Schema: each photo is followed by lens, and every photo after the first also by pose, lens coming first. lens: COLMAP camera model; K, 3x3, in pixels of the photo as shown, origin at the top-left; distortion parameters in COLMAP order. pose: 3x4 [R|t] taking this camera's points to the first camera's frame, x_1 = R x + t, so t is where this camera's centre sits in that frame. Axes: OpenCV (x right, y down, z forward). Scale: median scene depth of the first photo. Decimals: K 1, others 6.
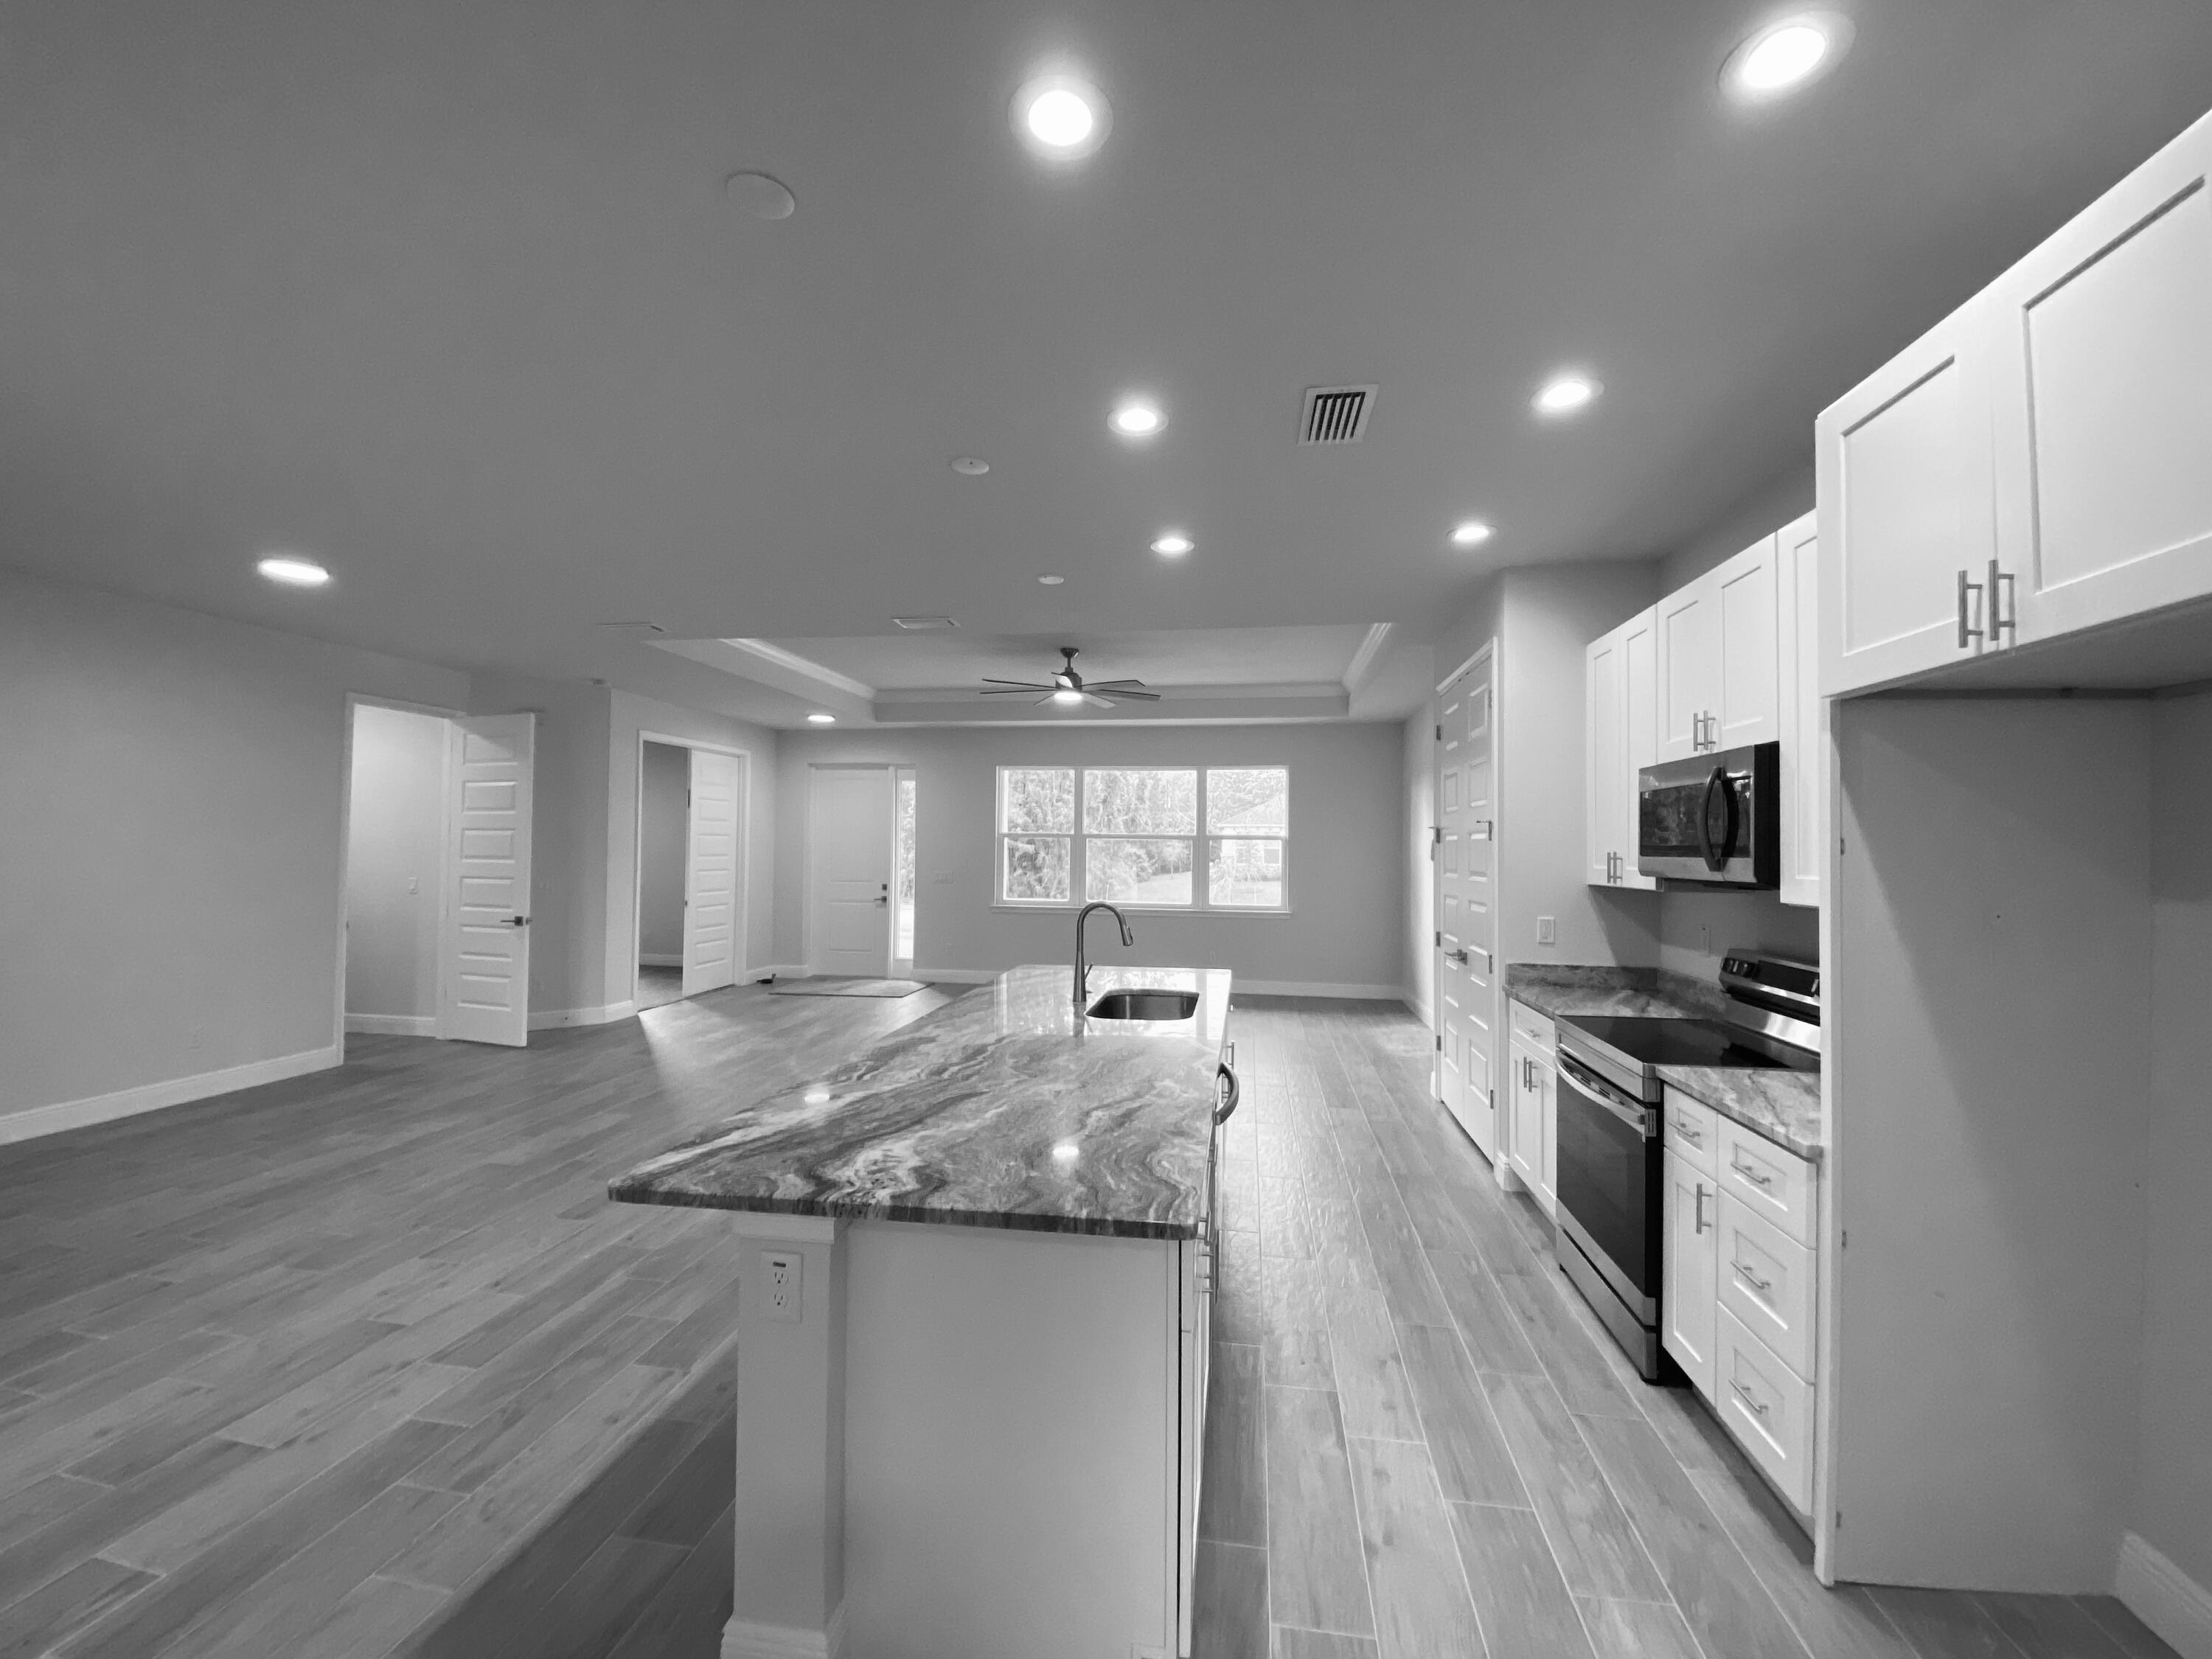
lens RADIAL K [[875.6, 0, 1106.0], [0, 875.6, 829.5], [0, 0, 1]] dist [-0.000159, -0.018934]
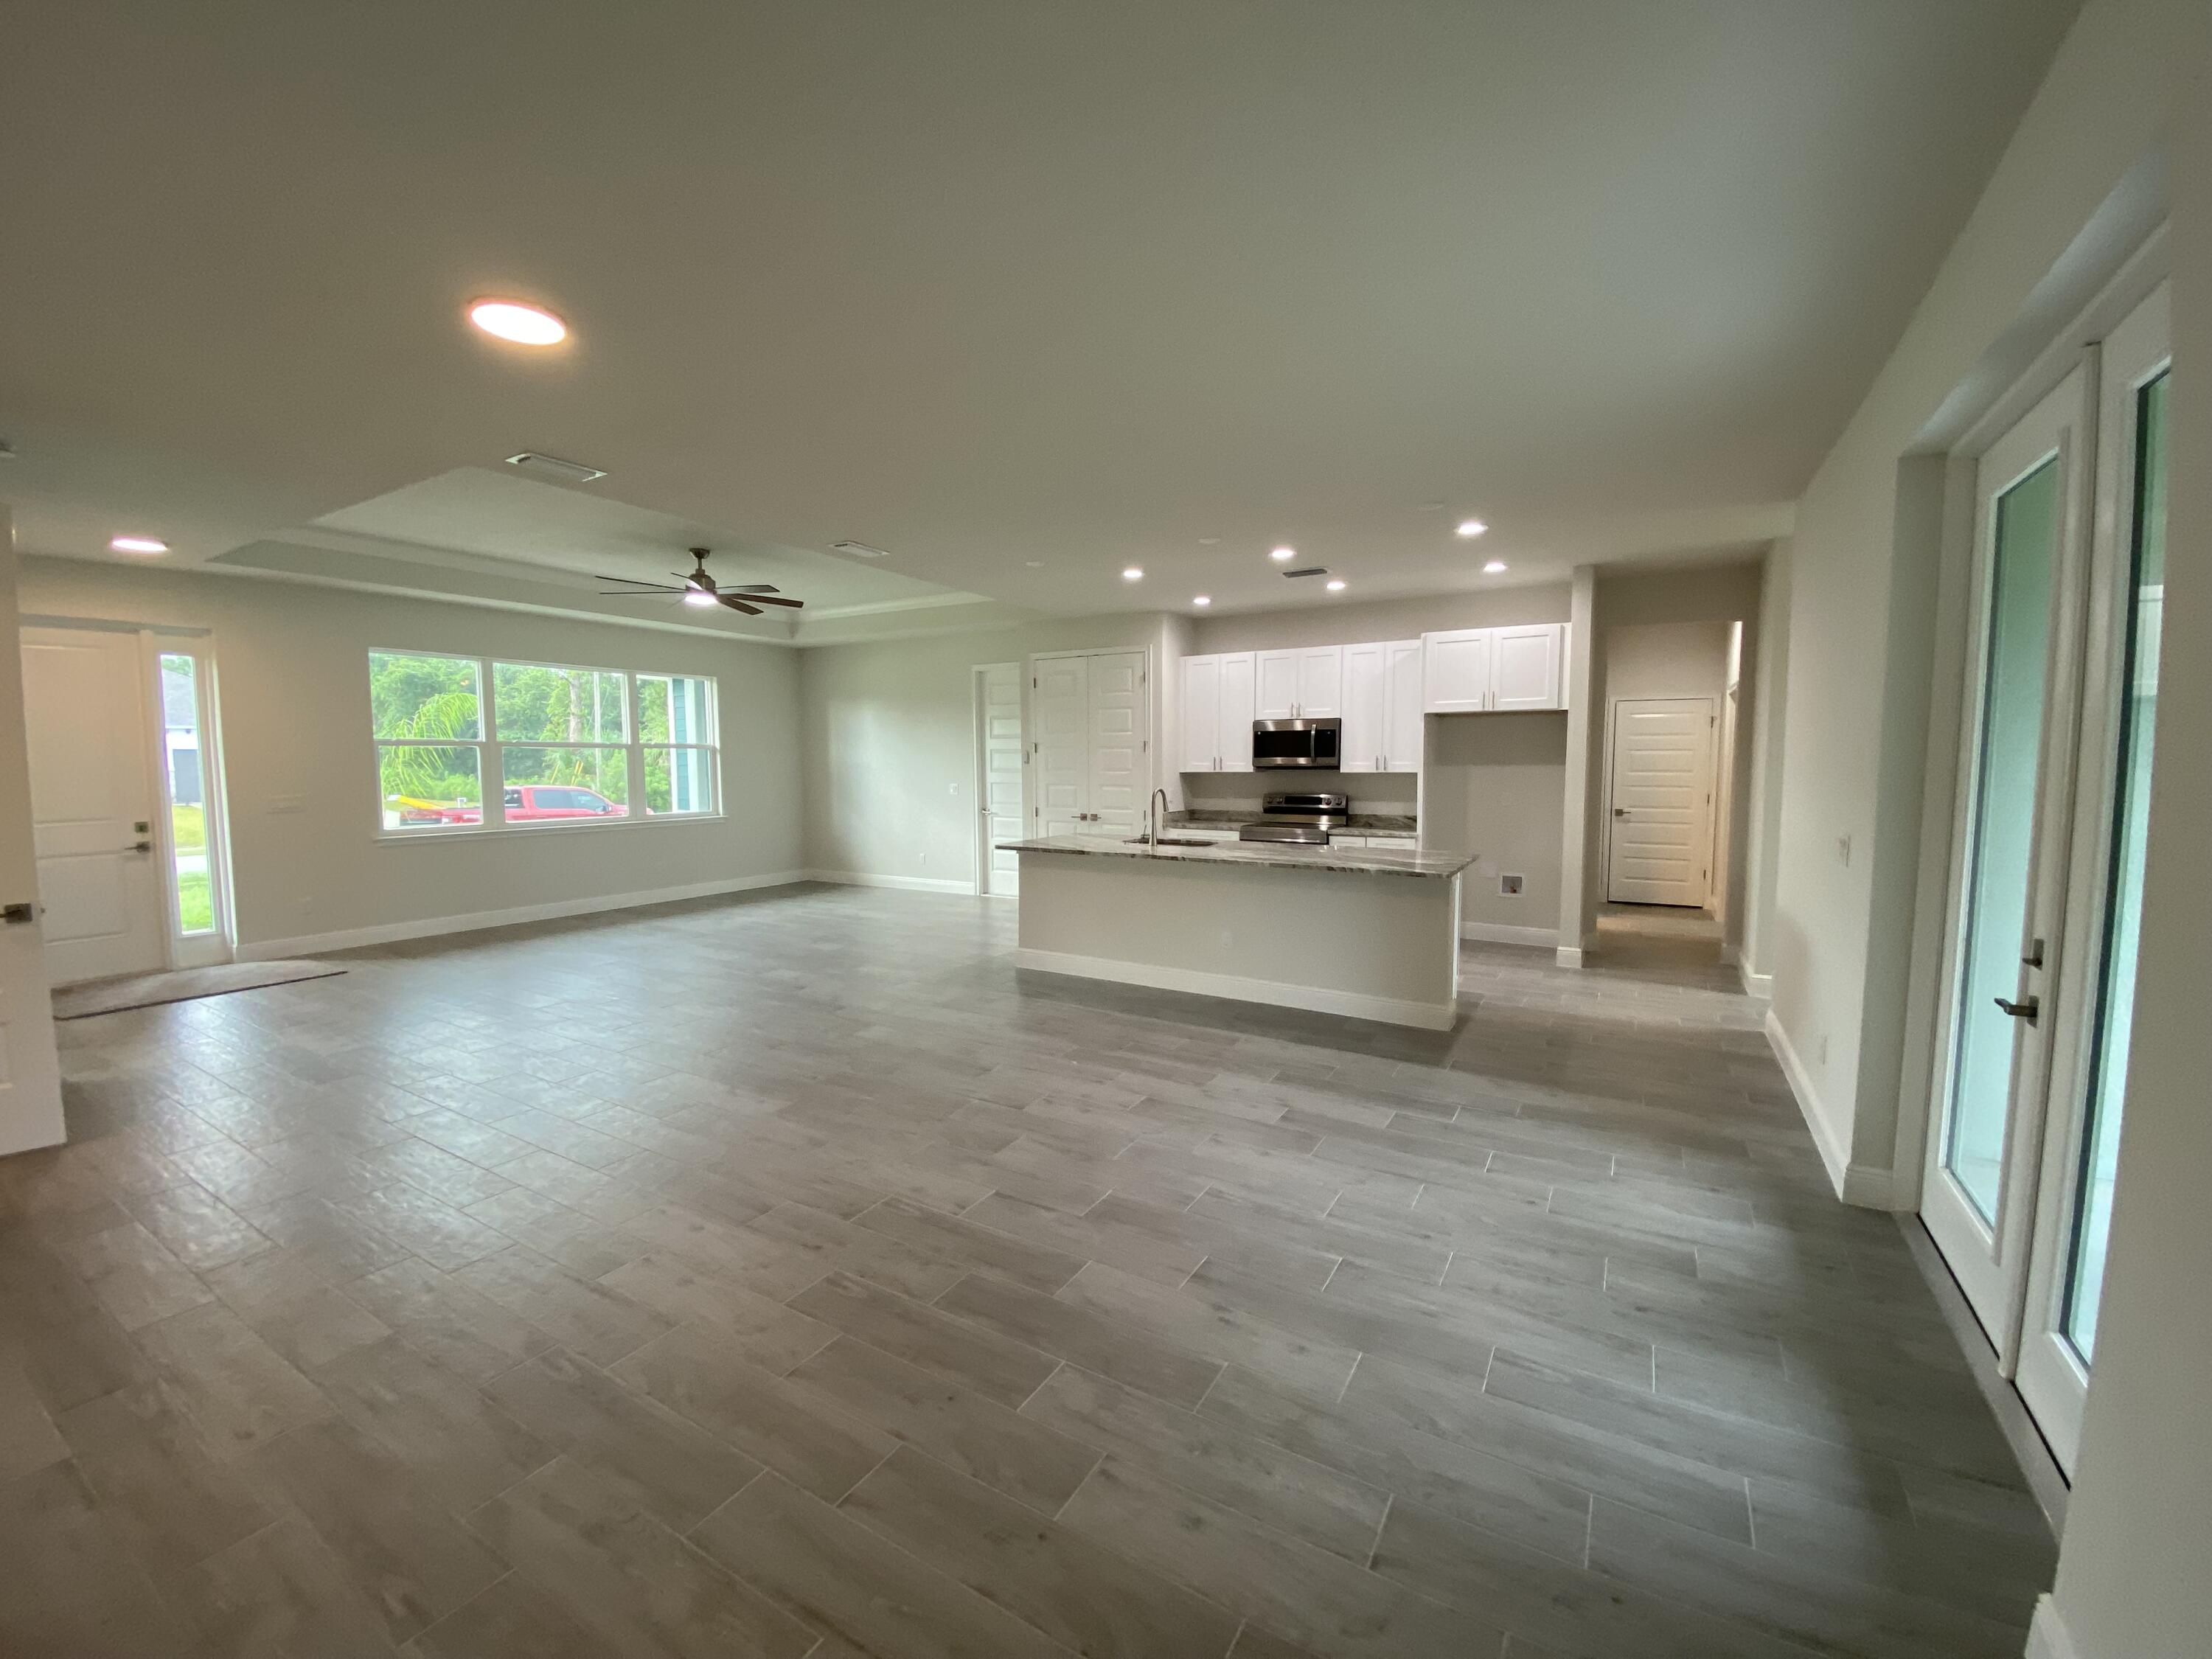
lens RADIAL K [[939.4, 0, 1106.0], [0, 939.4, 829.5], [0, 0, 1]] dist [0.001030, -0.024725]
pose [[0.379679, -0.076873, 0.921919, -0.839201], [-0.016579, 0.995816, 0.089863, -0.001018], [-0.924970, -0.049403, 0.376816, 0.188210]]
